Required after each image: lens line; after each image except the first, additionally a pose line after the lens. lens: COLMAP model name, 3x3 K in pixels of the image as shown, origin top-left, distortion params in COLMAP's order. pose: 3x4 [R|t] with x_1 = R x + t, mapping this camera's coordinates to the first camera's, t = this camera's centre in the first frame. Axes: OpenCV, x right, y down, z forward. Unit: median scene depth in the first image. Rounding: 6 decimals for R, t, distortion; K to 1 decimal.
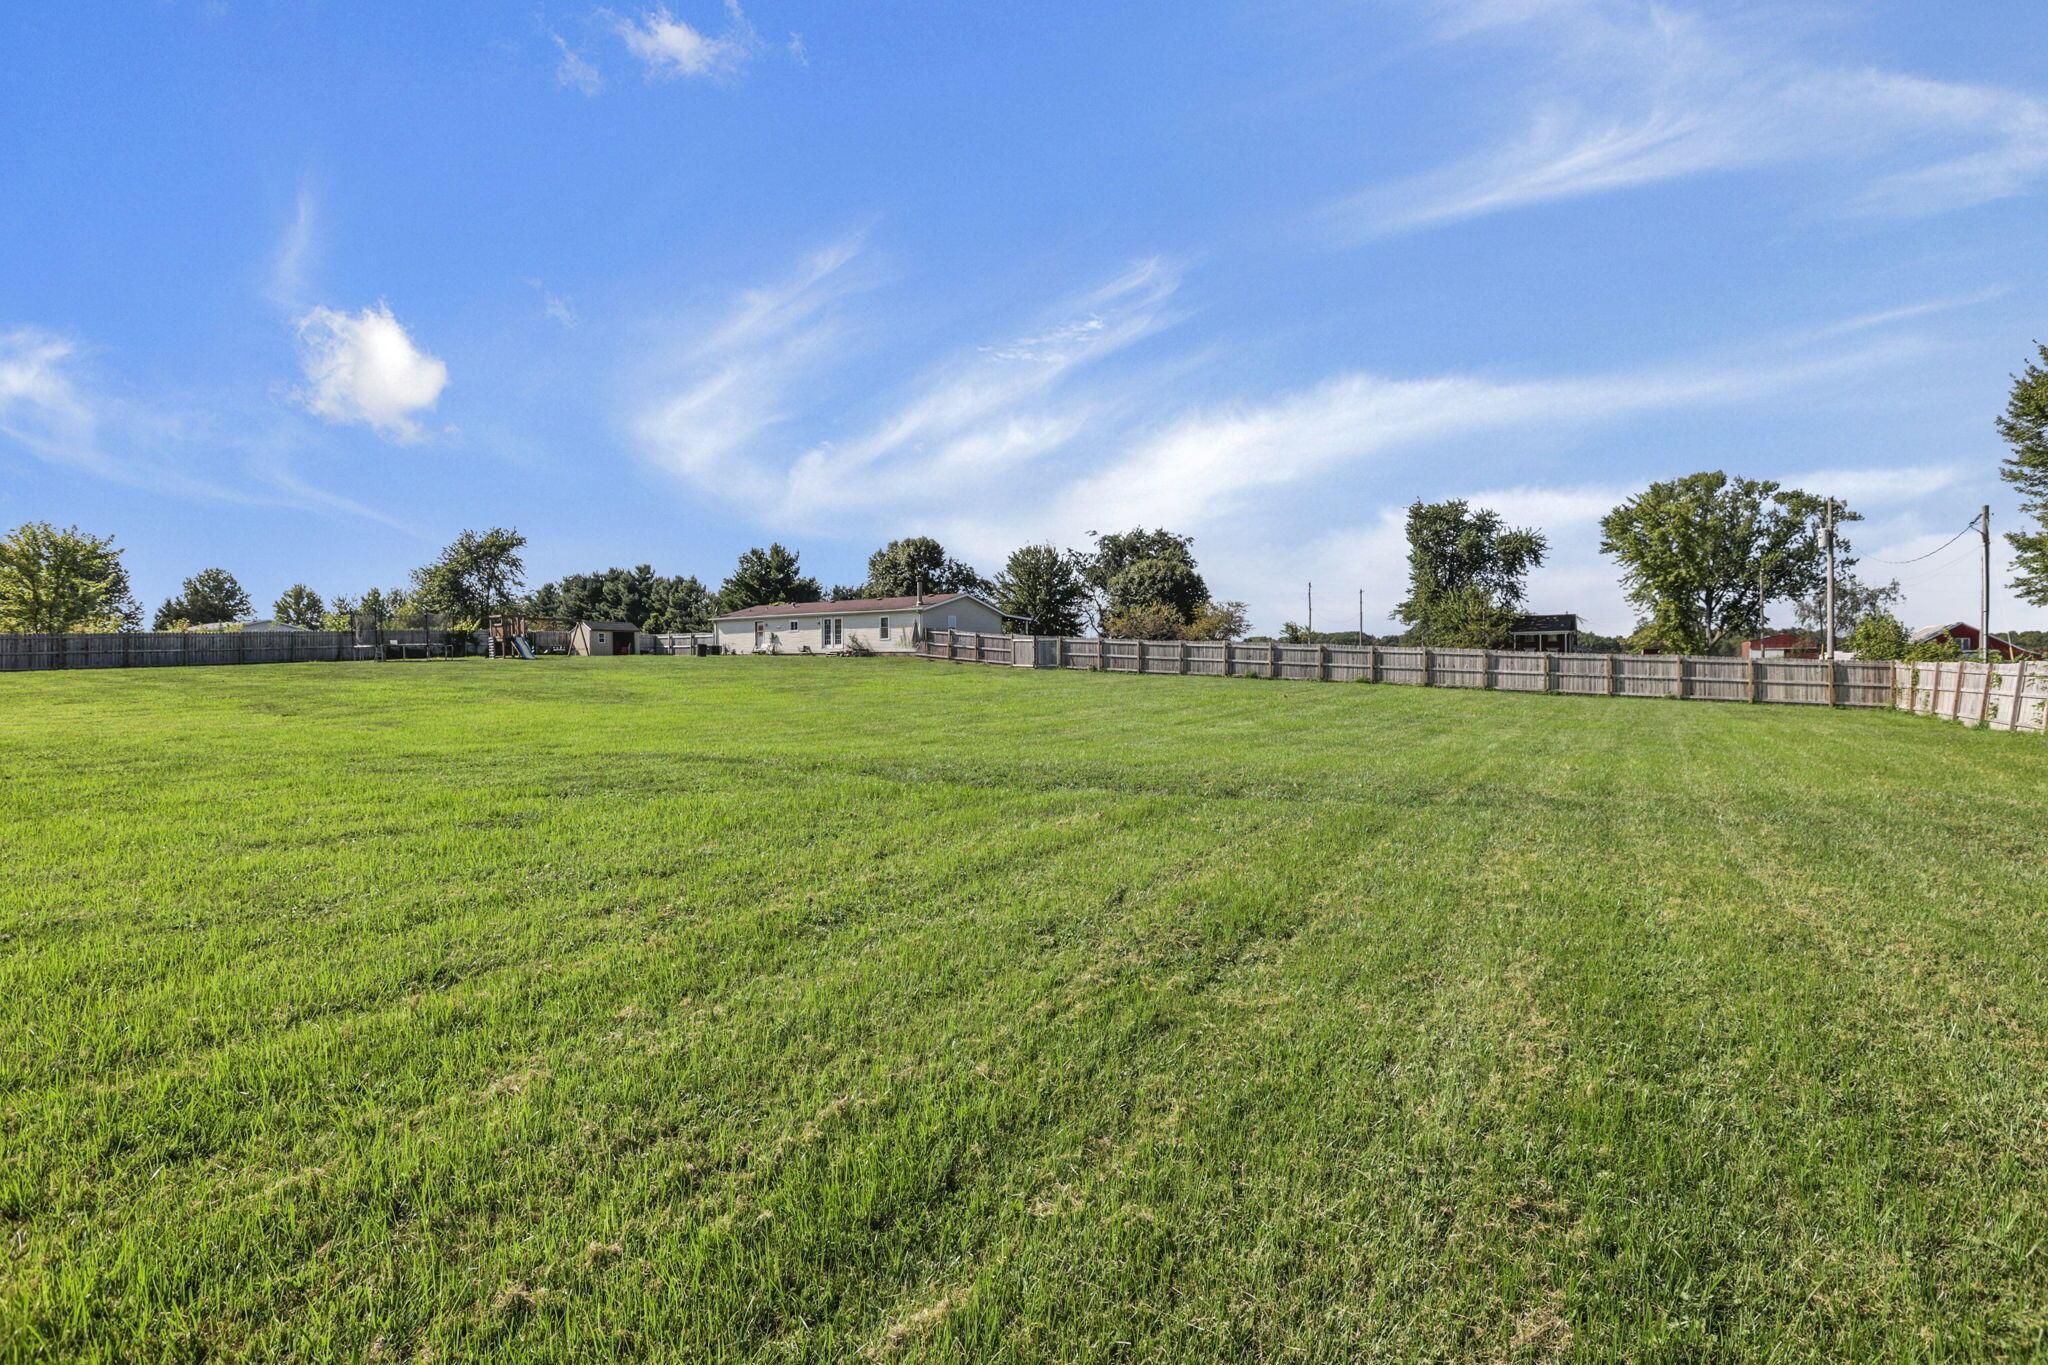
lens RADIAL K [[1634.5, 0, 1036.6], [0, 1634.5, 643.0], [0, 0, 1]] dist [0.004541, -0.002596]
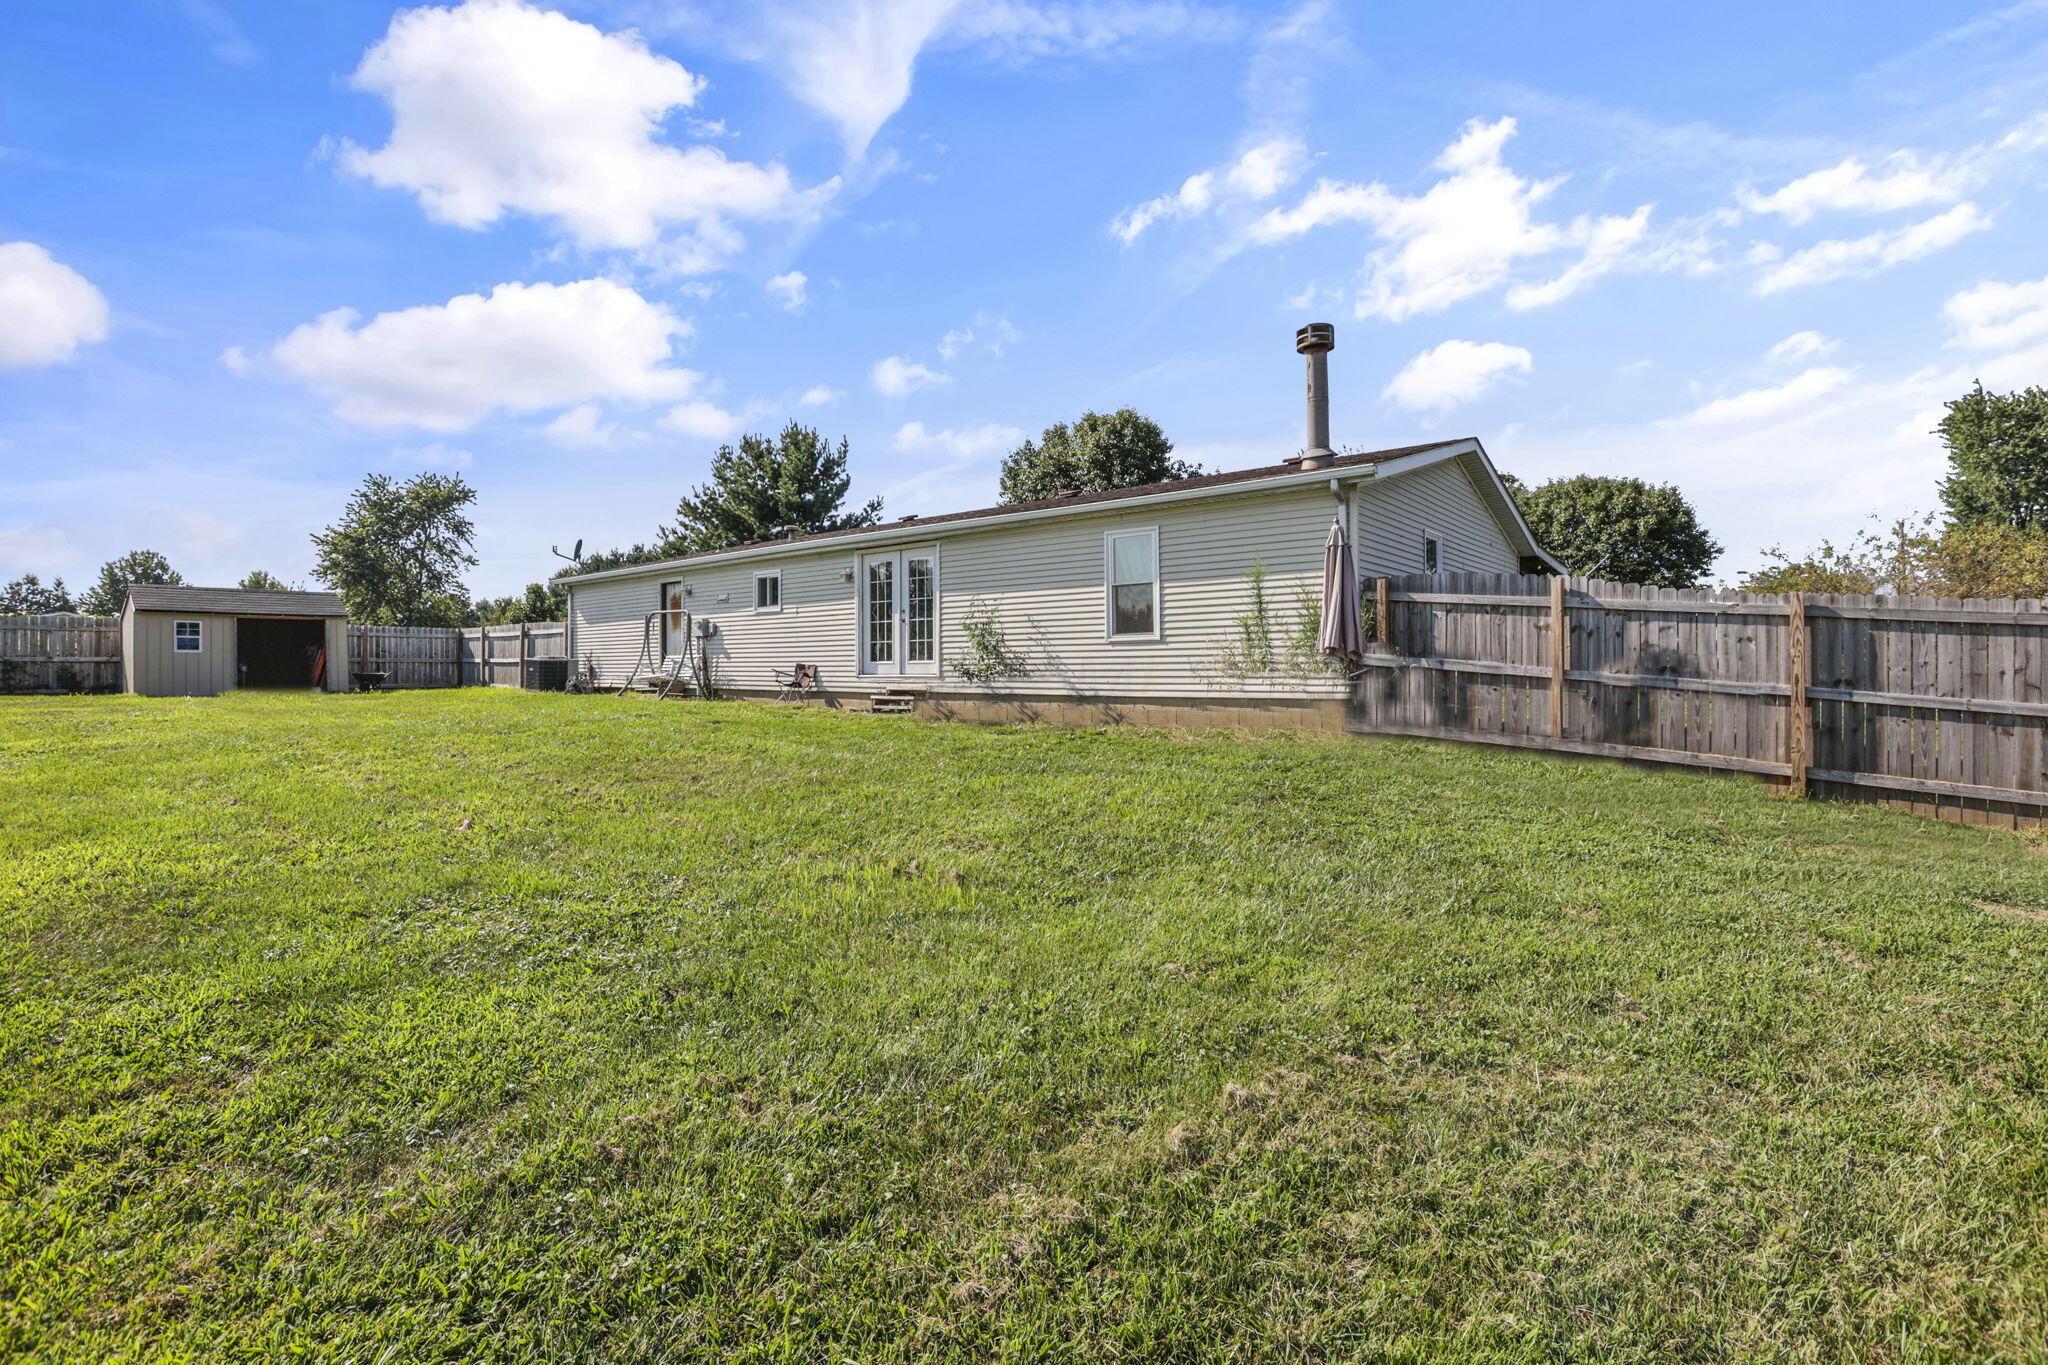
lens RADIAL K [[963.7, 0, 1030.4], [0, 963.7, 655.1], [0, 0, 1]] dist [-0.071604, 0.026222]
pose [[0.999371, -0.001027, -0.035436, -0.093206], [0.001453, 0.999927, 0.011983, -0.001448], [0.035421, -0.012027, 0.999300, 0.798407]]
